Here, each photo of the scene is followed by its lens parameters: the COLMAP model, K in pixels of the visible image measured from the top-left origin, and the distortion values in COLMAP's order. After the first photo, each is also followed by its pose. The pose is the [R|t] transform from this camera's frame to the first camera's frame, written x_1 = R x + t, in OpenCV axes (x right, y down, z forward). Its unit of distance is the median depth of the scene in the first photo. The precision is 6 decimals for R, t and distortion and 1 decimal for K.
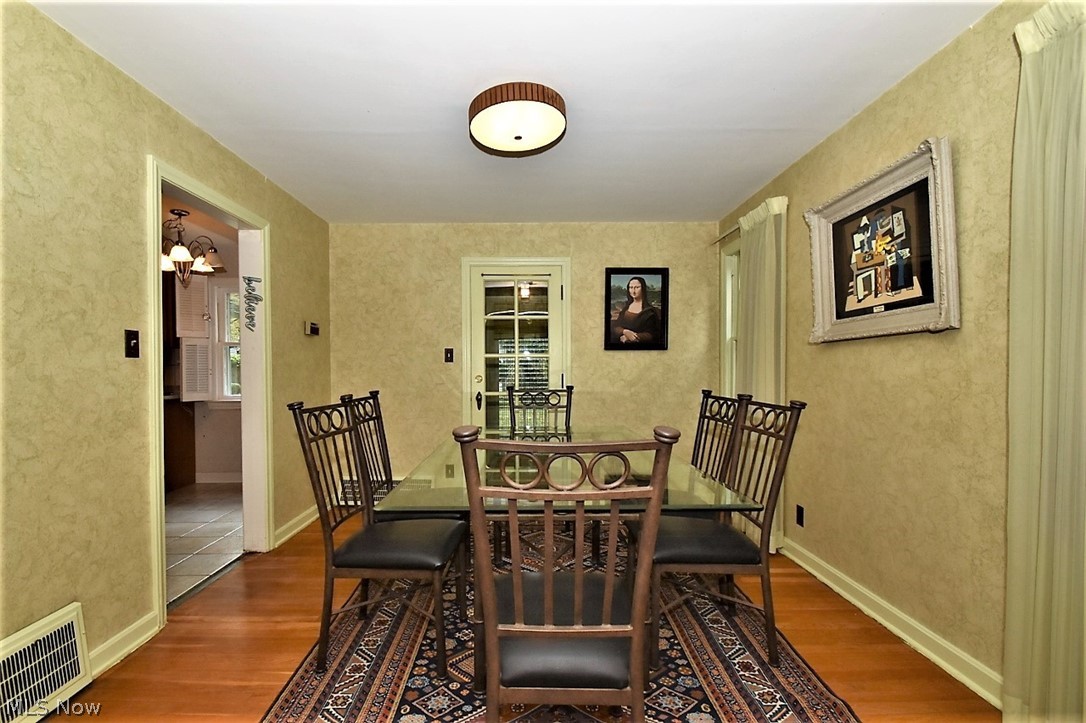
lens RADIAL K [[475.8, 0, 531.9], [0, 475.8, 375.8], [0, 0, 1]] dist [-0.010986, -0.000677]
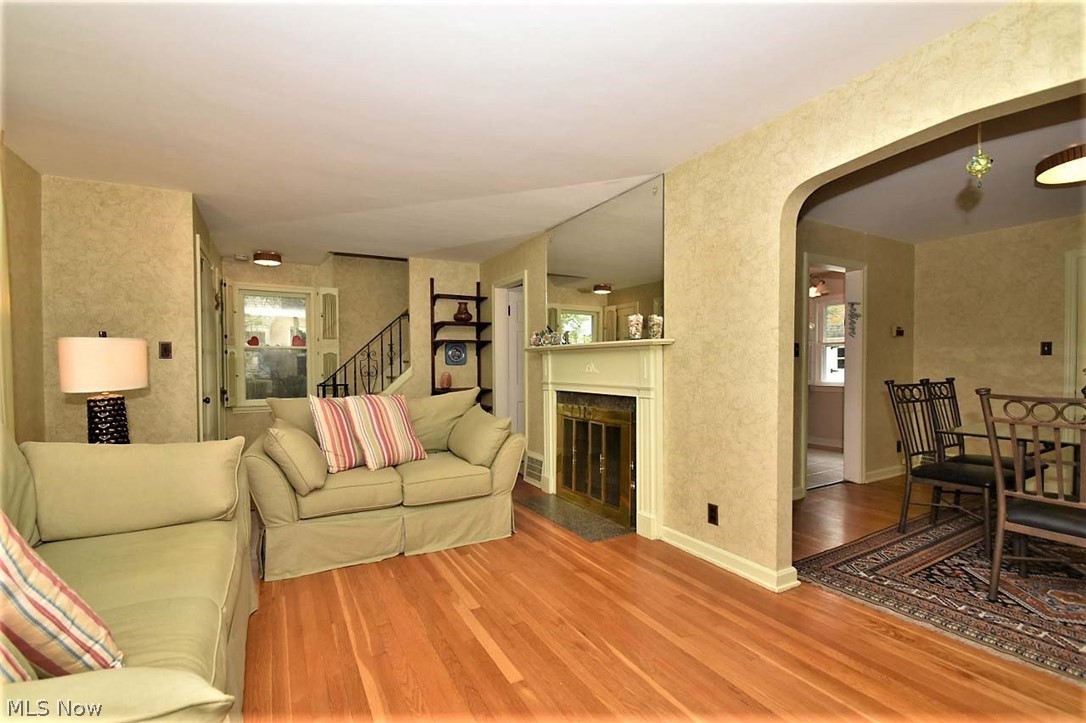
lens RADIAL K [[475.8, 0, 531.9], [0, 475.8, 375.8], [0, 0, 1]] dist [-0.010986, -0.000677]
pose [[0.468703, 0.020966, -0.883107, 0.334903], [-0.008852, 0.999780, 0.019038, 0.012012], [0.883311, -0.001106, 0.468786, -0.773650]]
